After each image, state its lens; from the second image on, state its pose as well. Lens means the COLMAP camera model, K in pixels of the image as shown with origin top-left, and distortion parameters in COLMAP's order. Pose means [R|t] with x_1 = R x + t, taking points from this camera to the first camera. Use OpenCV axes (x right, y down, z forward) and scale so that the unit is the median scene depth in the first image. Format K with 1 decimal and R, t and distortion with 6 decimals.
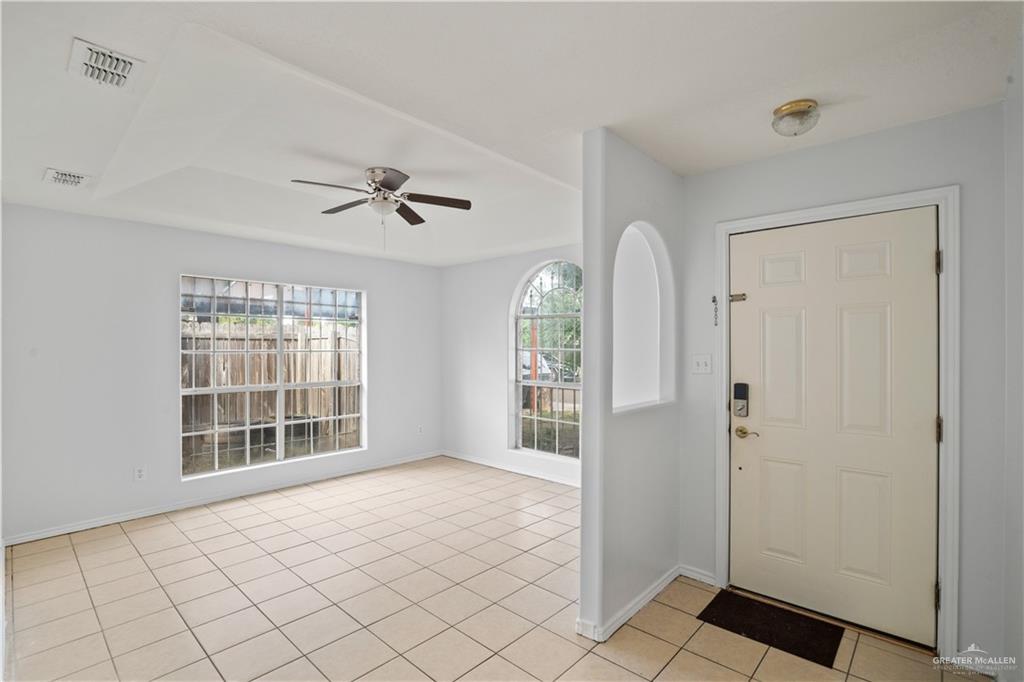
lens RADIAL K [[473.8, 0, 511.6], [0, 473.8, 343.8], [0, 0, 1]] dist [-0.001381, -0.000014]
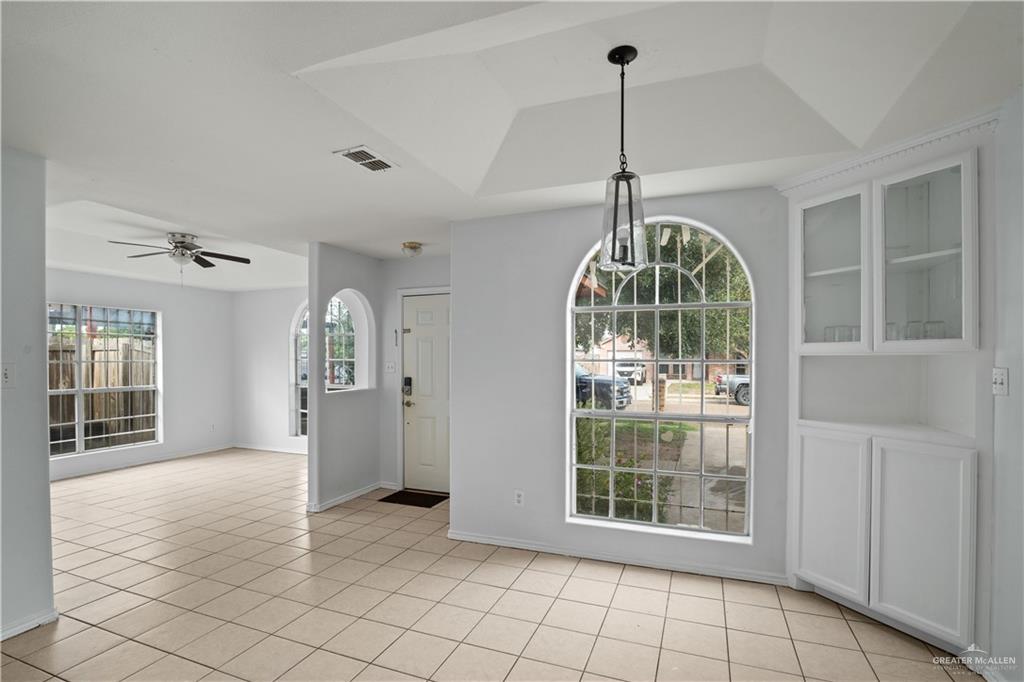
lens RADIAL K [[485.3, 0, 510.6], [0, 485.3, 361.4], [0, 0, 1]] dist [-0.021694, -0.000564]
pose [[0.936562, -0.000583, 0.350501, 0.107938], [-0.002966, 0.999950, 0.009588, 0.001381], [-0.350489, -0.010020, 0.936513, -0.503268]]
